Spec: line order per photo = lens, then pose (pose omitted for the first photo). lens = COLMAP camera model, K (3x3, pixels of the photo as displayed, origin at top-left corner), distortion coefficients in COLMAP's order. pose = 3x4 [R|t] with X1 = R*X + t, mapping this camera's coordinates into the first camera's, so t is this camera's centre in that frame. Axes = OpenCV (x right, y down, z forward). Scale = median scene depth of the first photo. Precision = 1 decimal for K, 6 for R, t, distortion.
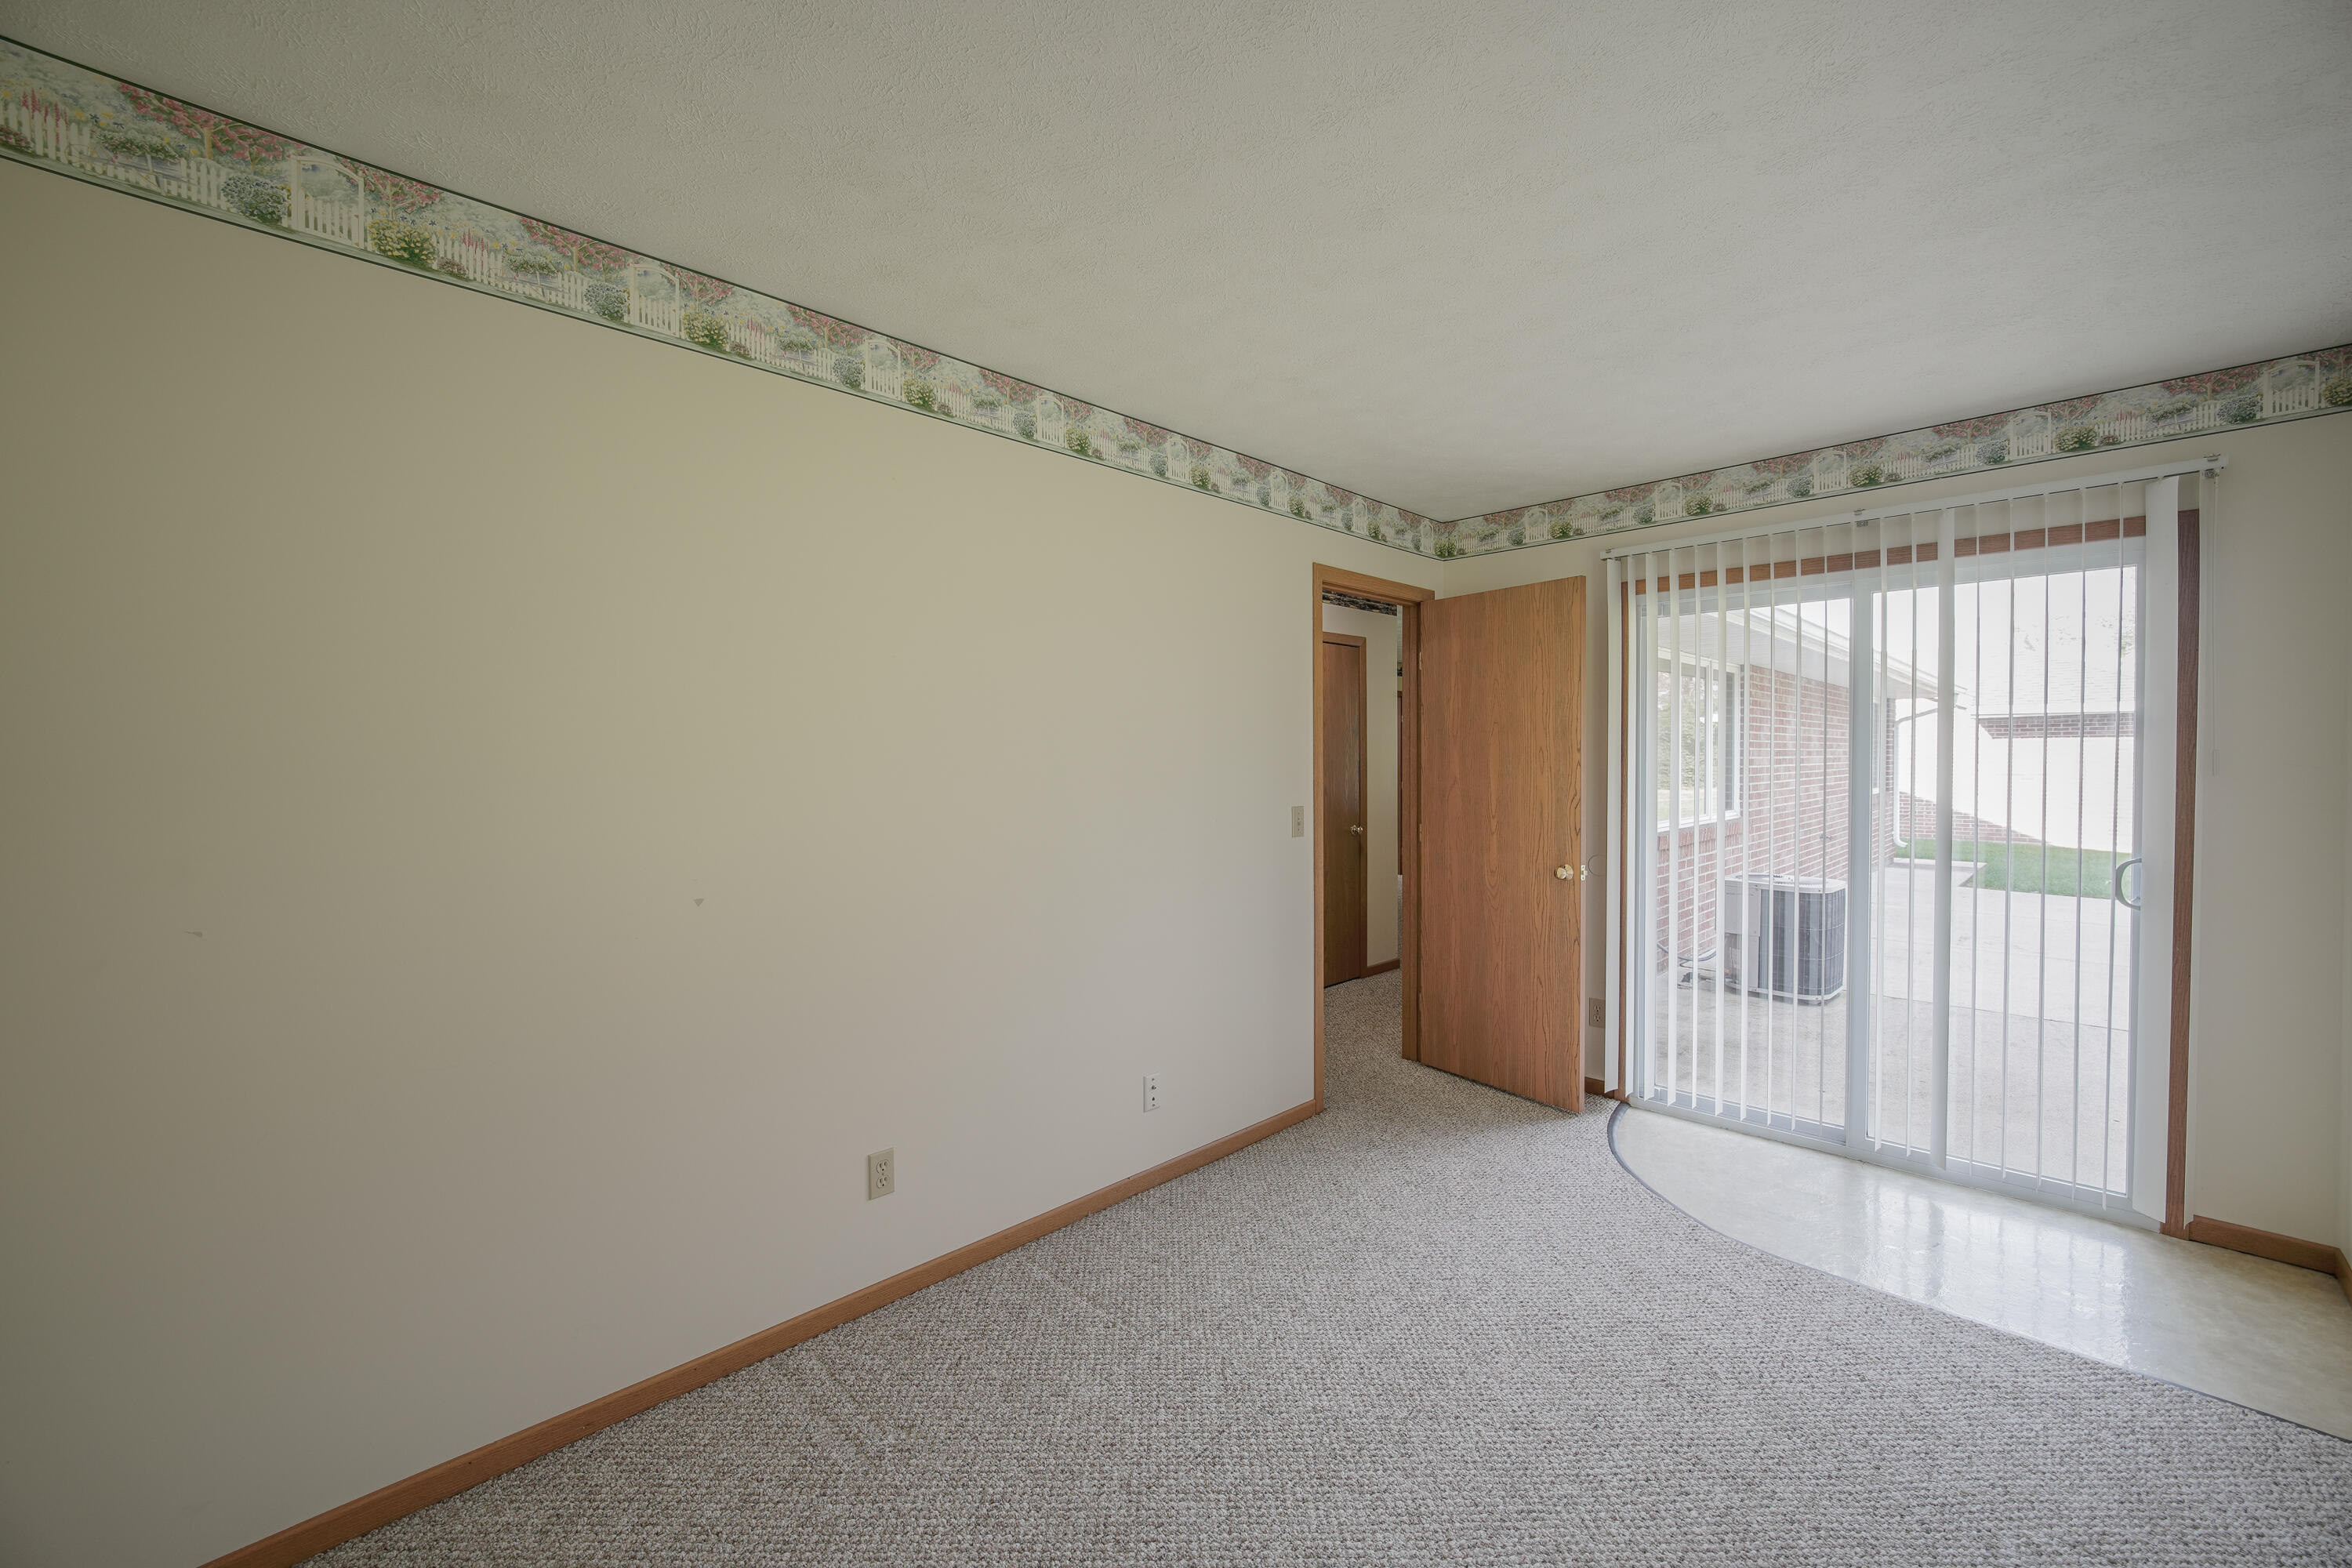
lens RADIAL K [[964.4, 0, 1186.8], [0, 964.4, 771.9], [0, 0, 1]] dist [-0.019717, 0.006690]
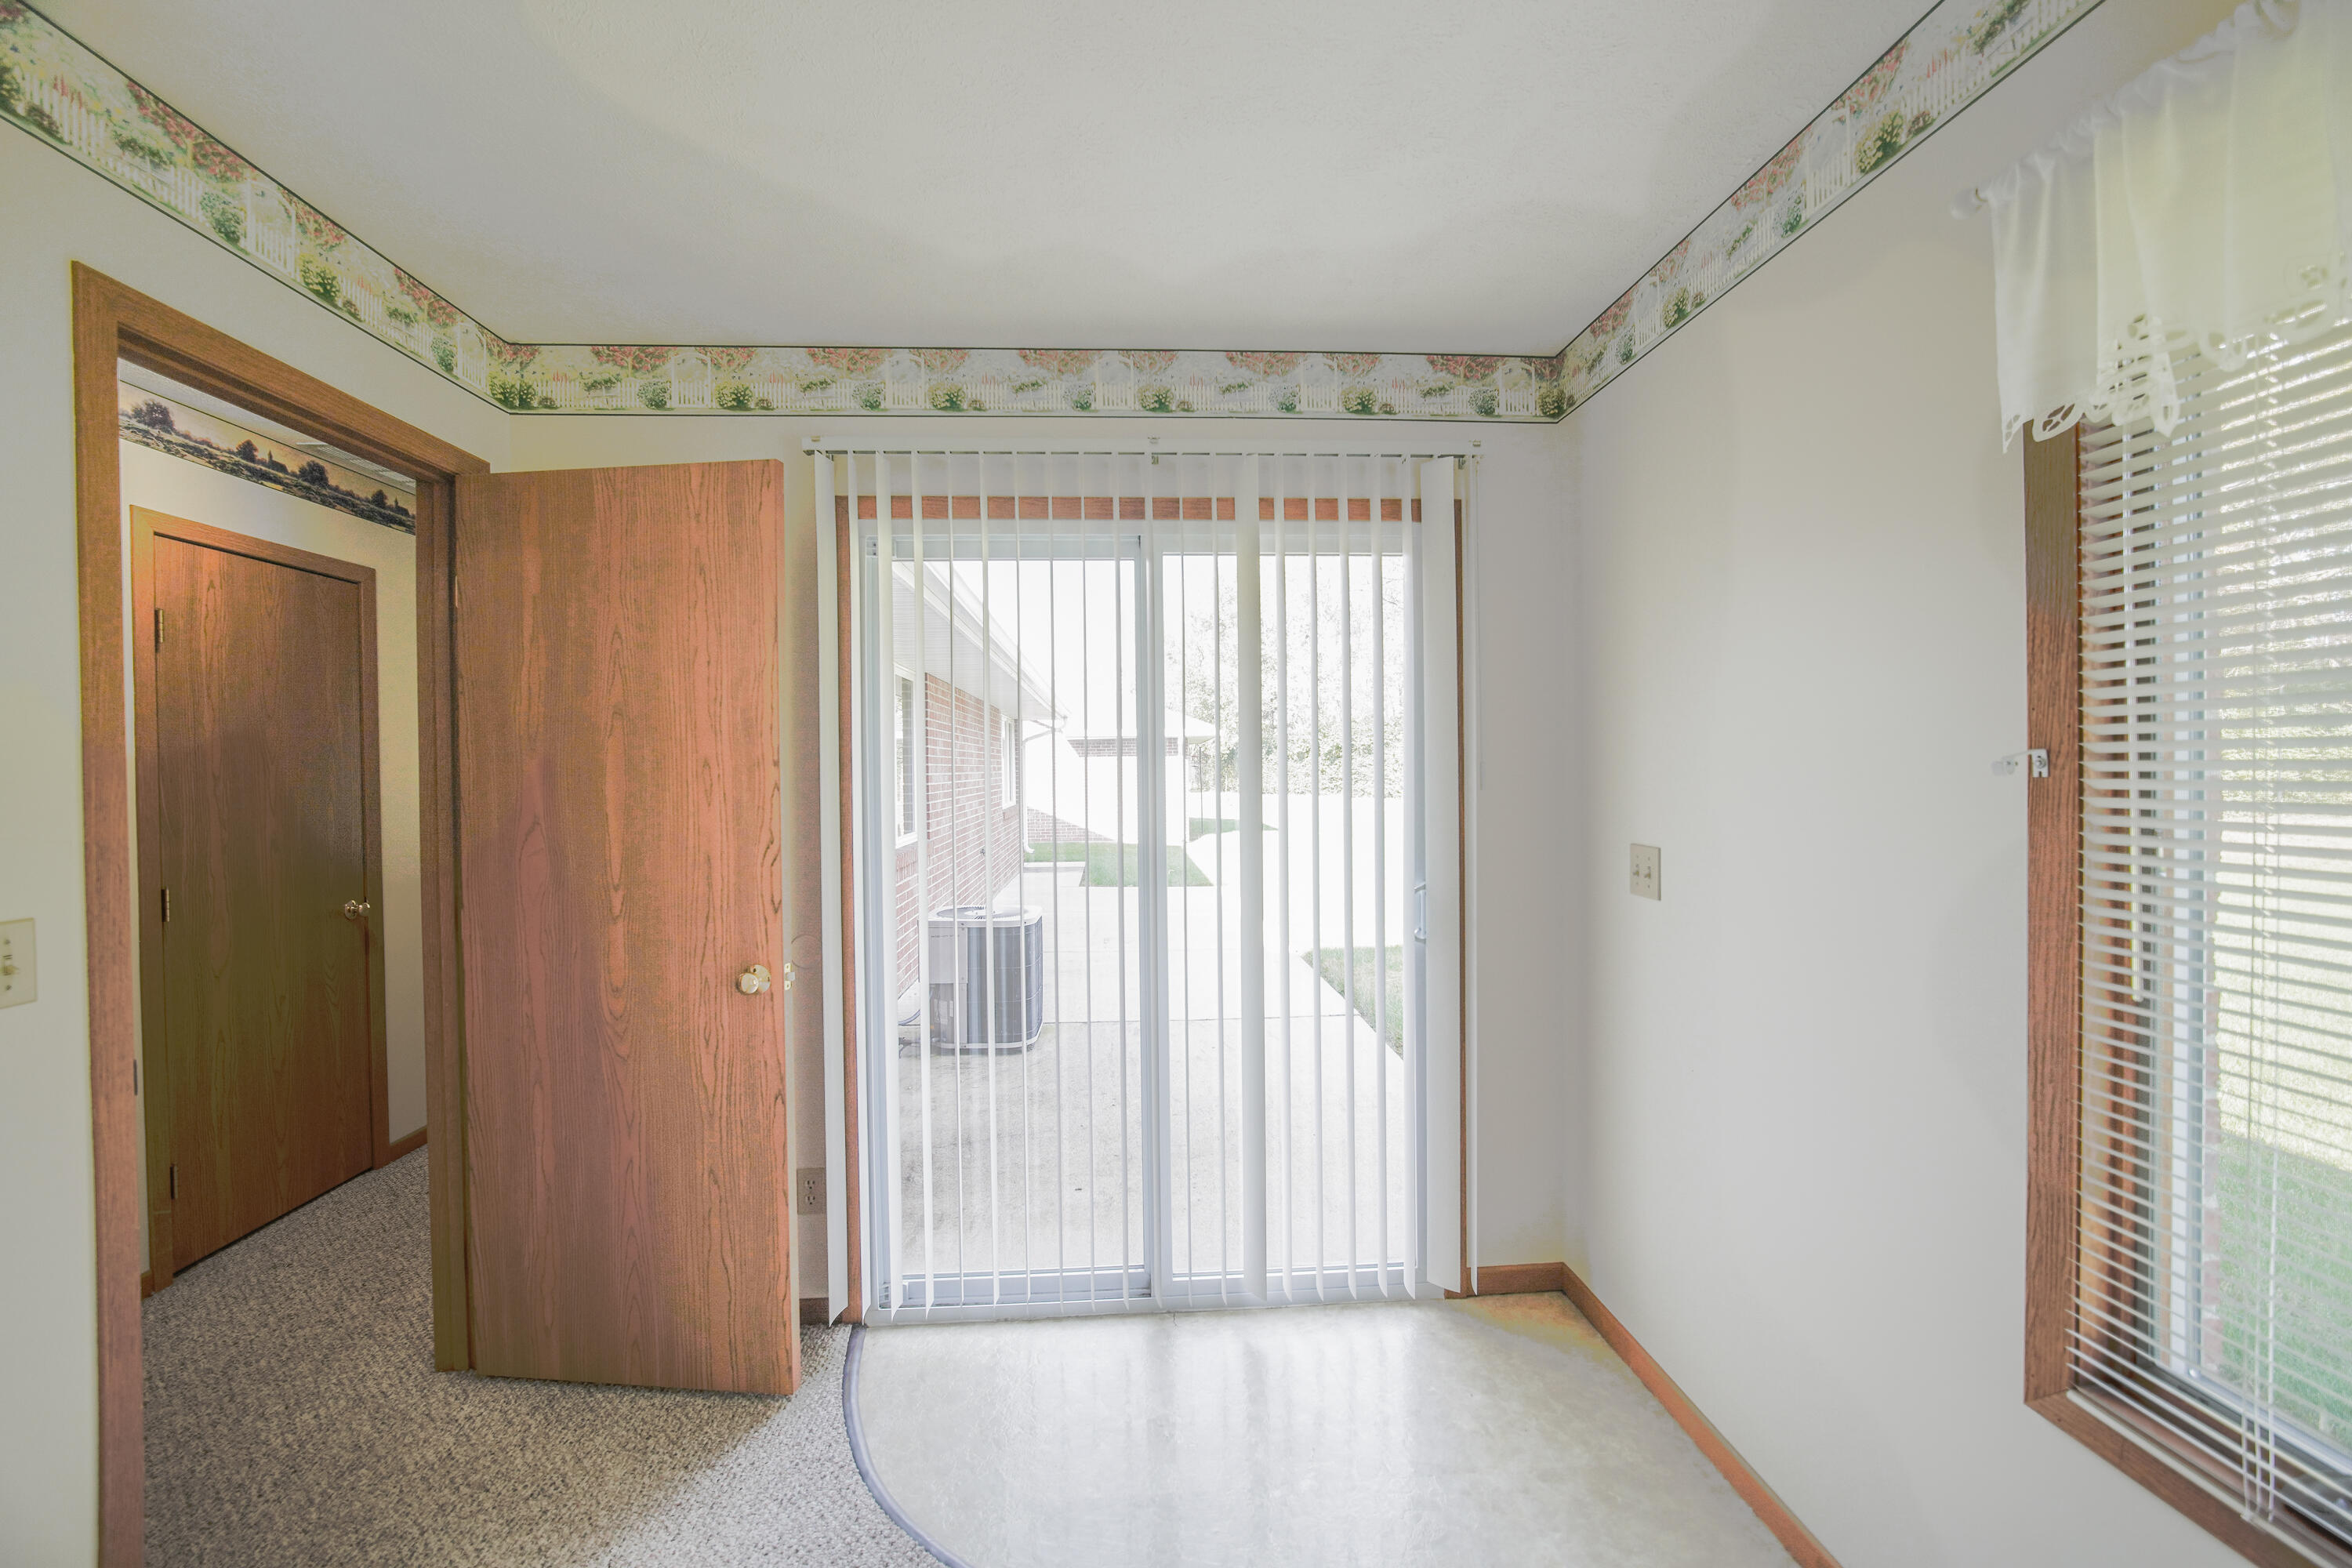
lens RADIAL K [[932.7, 0, 1171.2], [0, 932.7, 778.0], [0, 0, 1]] dist [-0.018750, 0.000411]
pose [[0.673709, -0.013312, 0.738877, 0.152898], [0.018873, 0.999822, 0.000806, -0.009699], [-0.738756, 0.013402, 0.673840, 0.440794]]
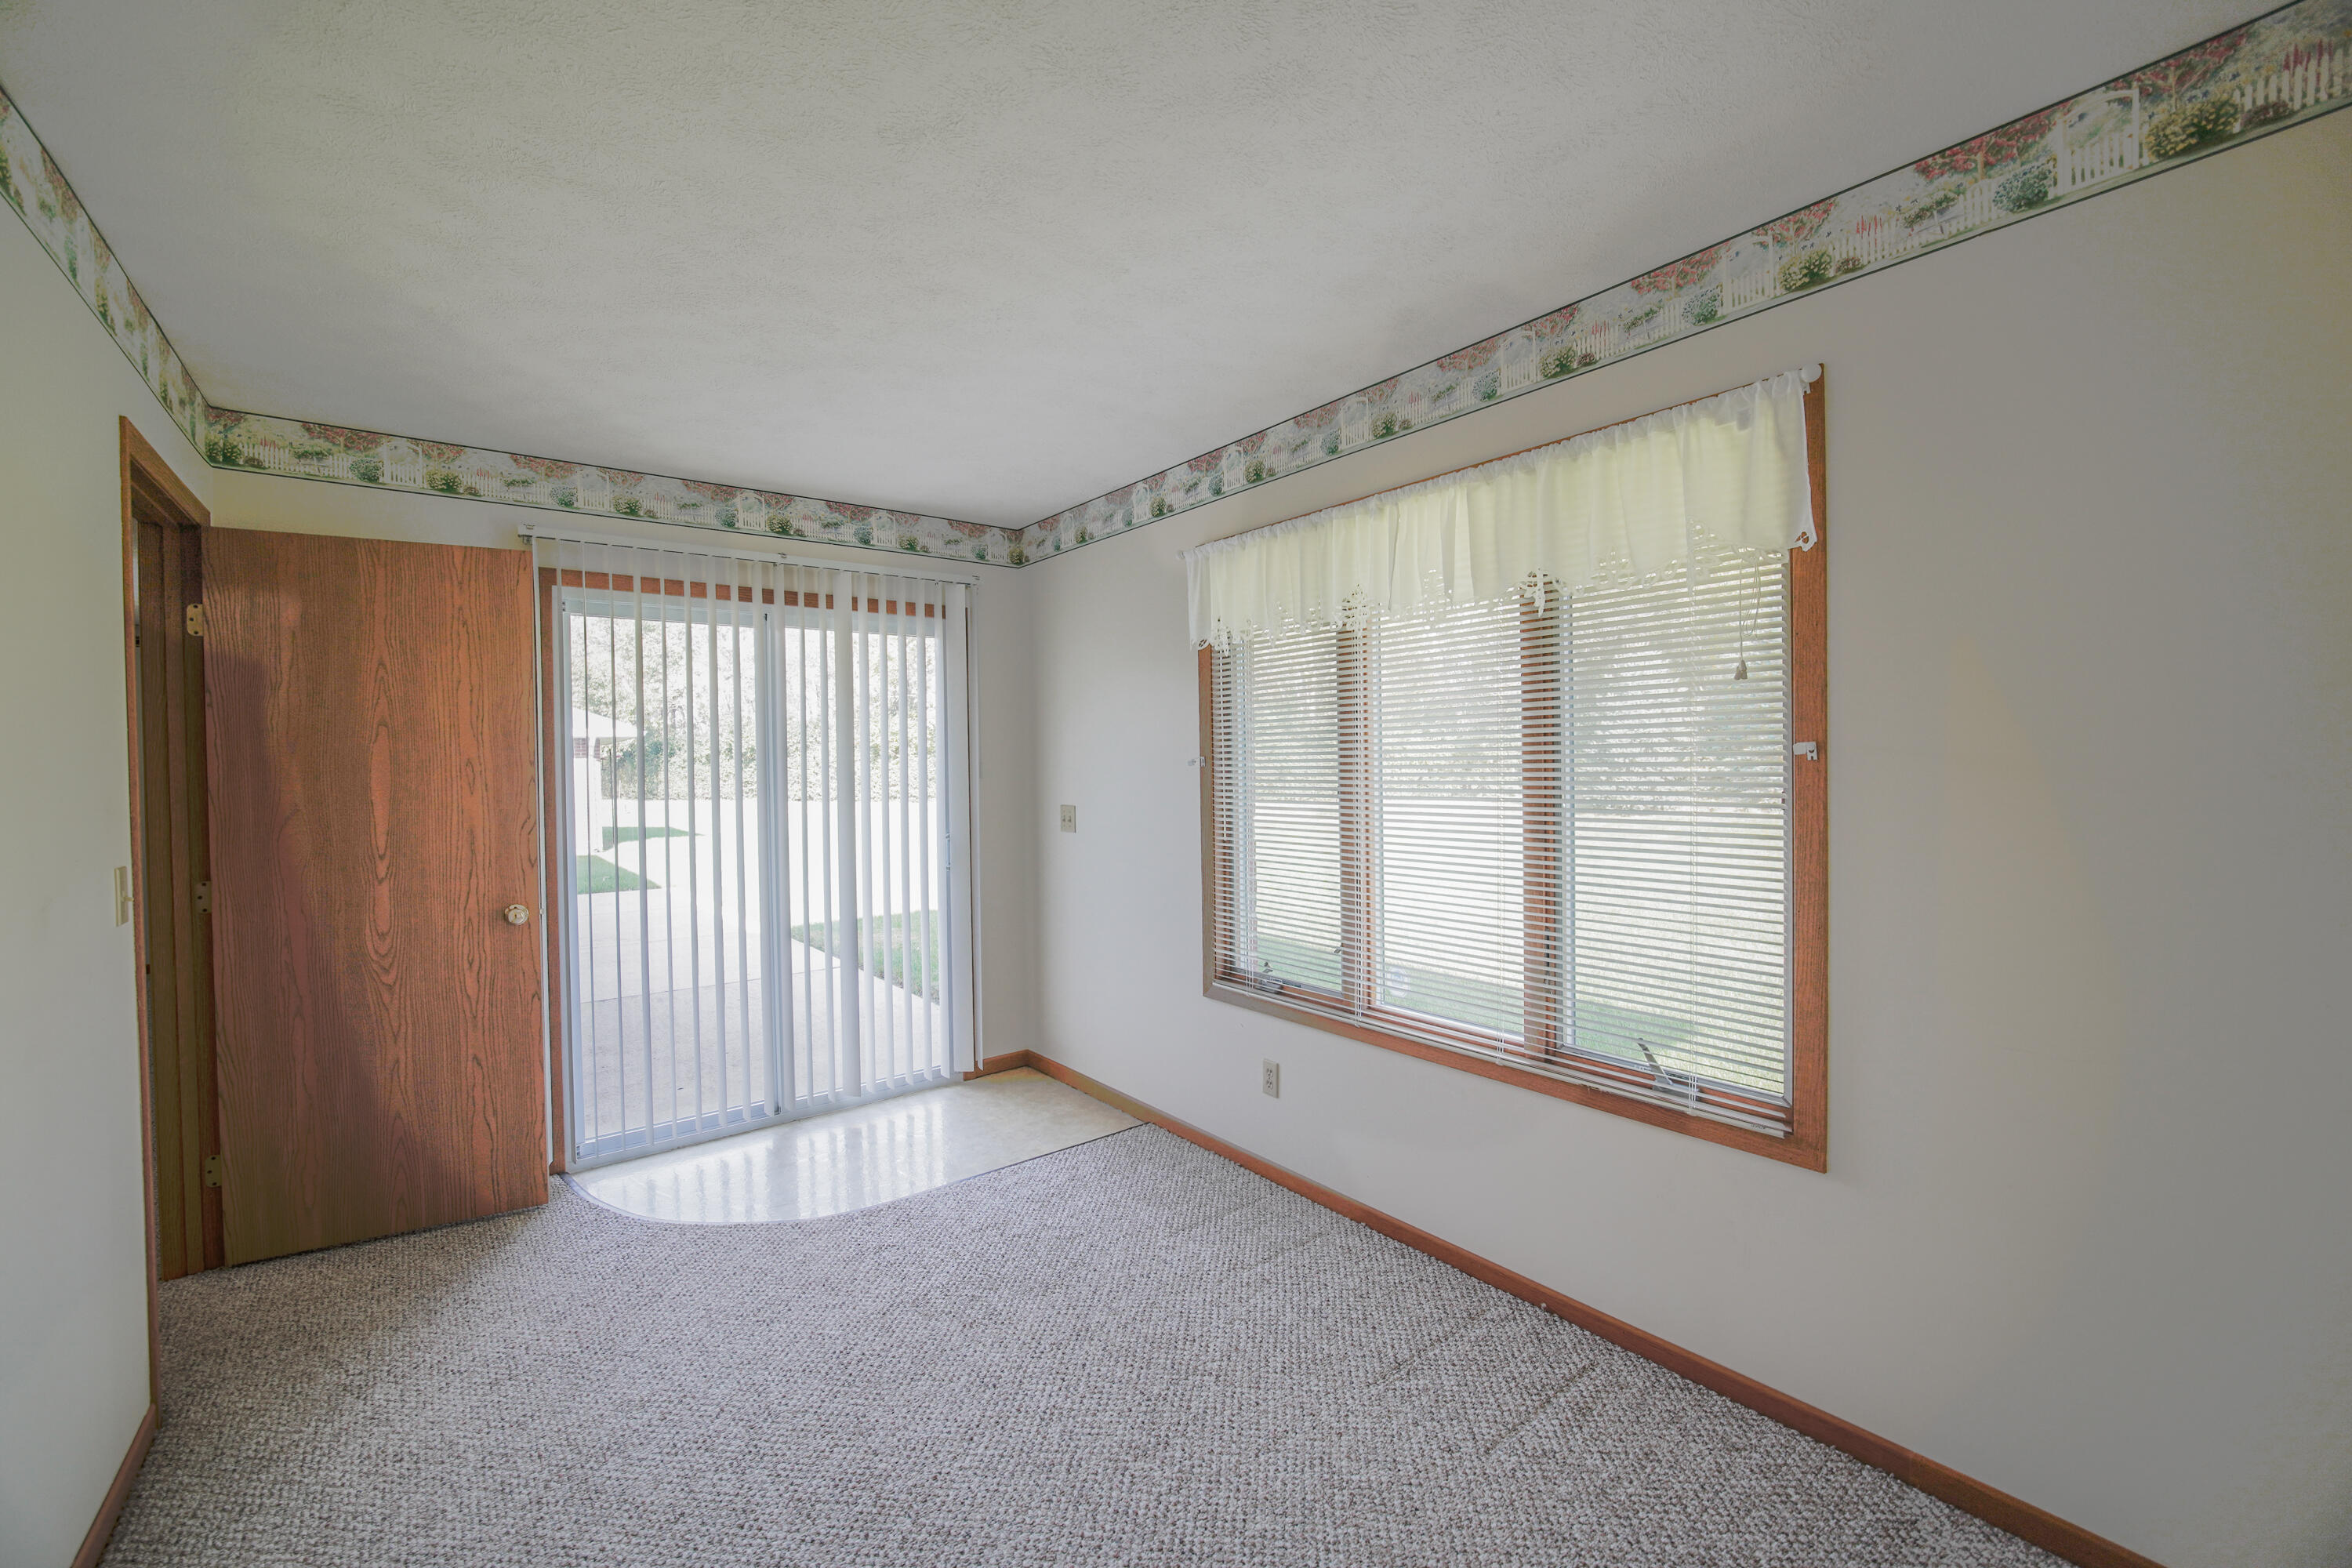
lens RADIAL K [[949.2, 0, 1180.7], [0, 949.2, 764.9], [0, 0, 1]] dist [0.001058, 0.000014]
pose [[0.124422, -0.001860, 0.992228, -0.322457], [0.027194, 0.999629, -0.001536, -0.004490], [-0.991857, 0.027174, 0.124426, 0.338383]]
